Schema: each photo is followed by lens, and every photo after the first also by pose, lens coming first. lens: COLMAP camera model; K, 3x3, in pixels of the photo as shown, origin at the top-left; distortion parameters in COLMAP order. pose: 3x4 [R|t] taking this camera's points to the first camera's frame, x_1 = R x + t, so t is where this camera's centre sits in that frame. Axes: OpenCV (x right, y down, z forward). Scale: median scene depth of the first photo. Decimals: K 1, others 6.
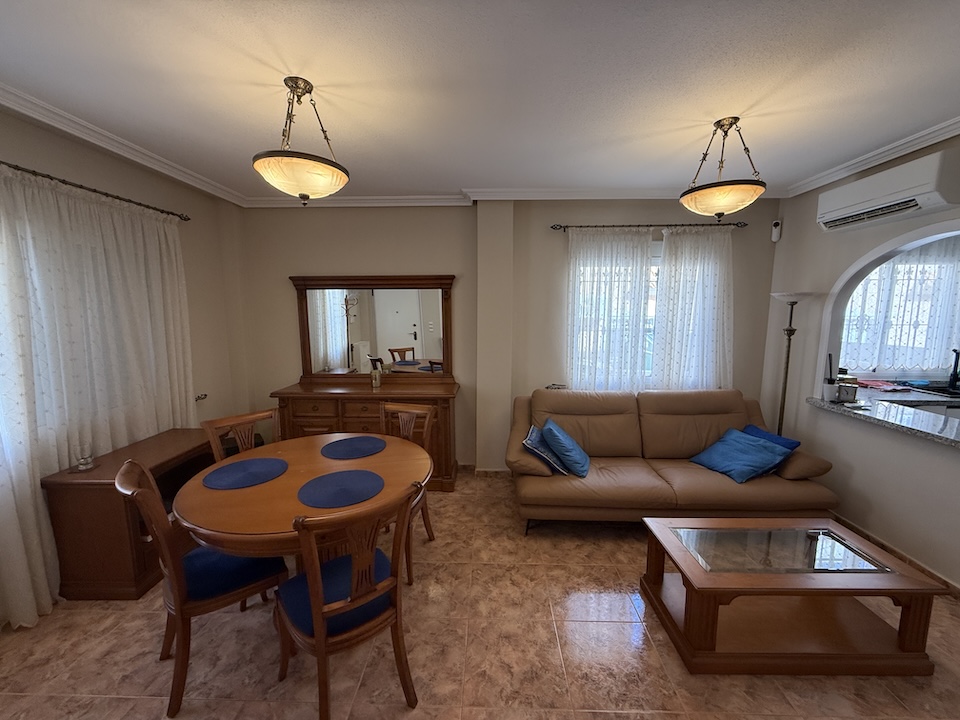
lens RADIAL K [[384.0, 0, 476.7], [0, 384.0, 361.8], [0, 0, 1]] dist [0.000806, -0.000020]
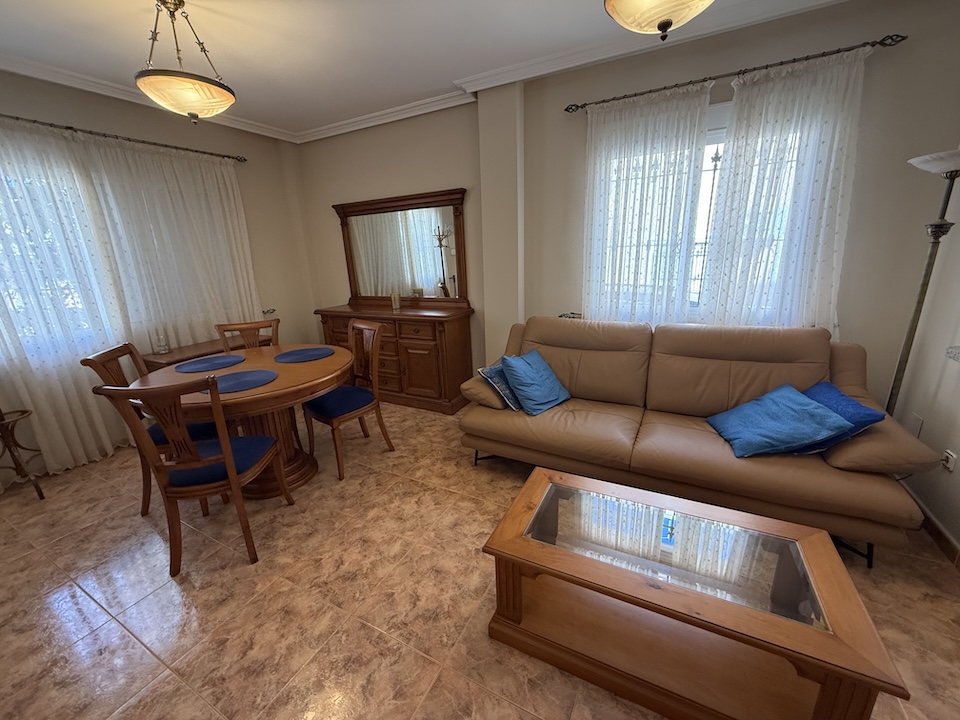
lens RADIAL K [[384.0, 0, 476.9], [0, 384.0, 361.0], [0, 0, 1]] dist [0.000806, -0.000020]
pose [[0.896261, 0.090877, -0.434117, 0.478653], [-0.021382, 0.986499, 0.162366, 0.036679], [0.443011, -0.136240, 0.886104, 0.174731]]
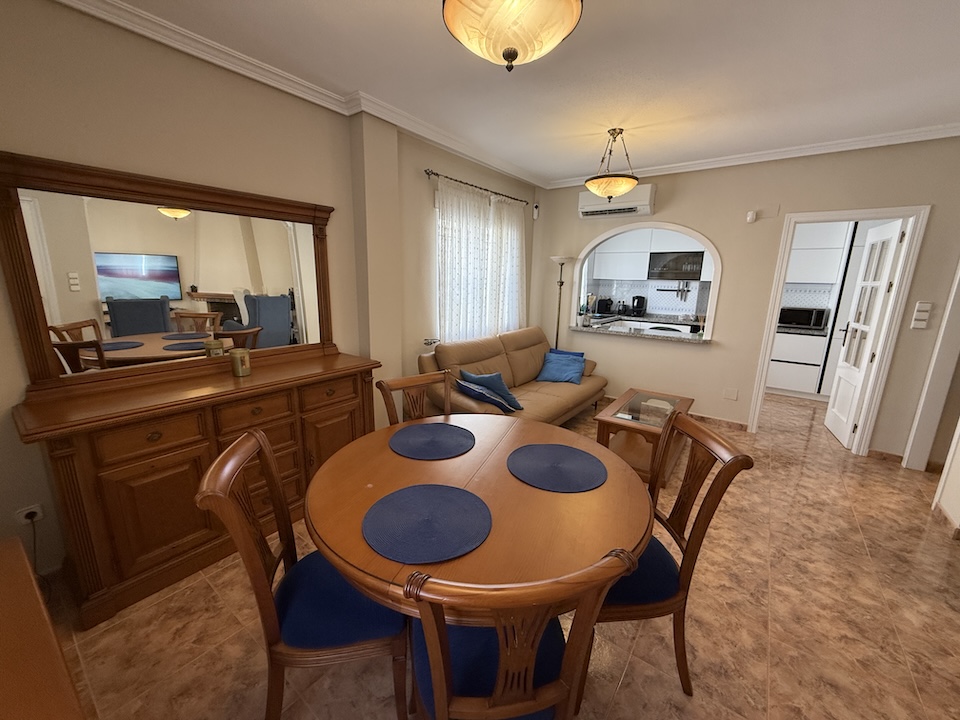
lens RADIAL K [[384.0, 0, 480.1], [0, 384.0, 362.0], [0, 0, 1]] dist [0.000806, -0.000020]
pose [[0.571404, -0.163183, 0.804281, -0.637582], [0.087564, 0.986560, 0.137956, -0.009423], [-0.815984, -0.008403, 0.578014, 0.394368]]
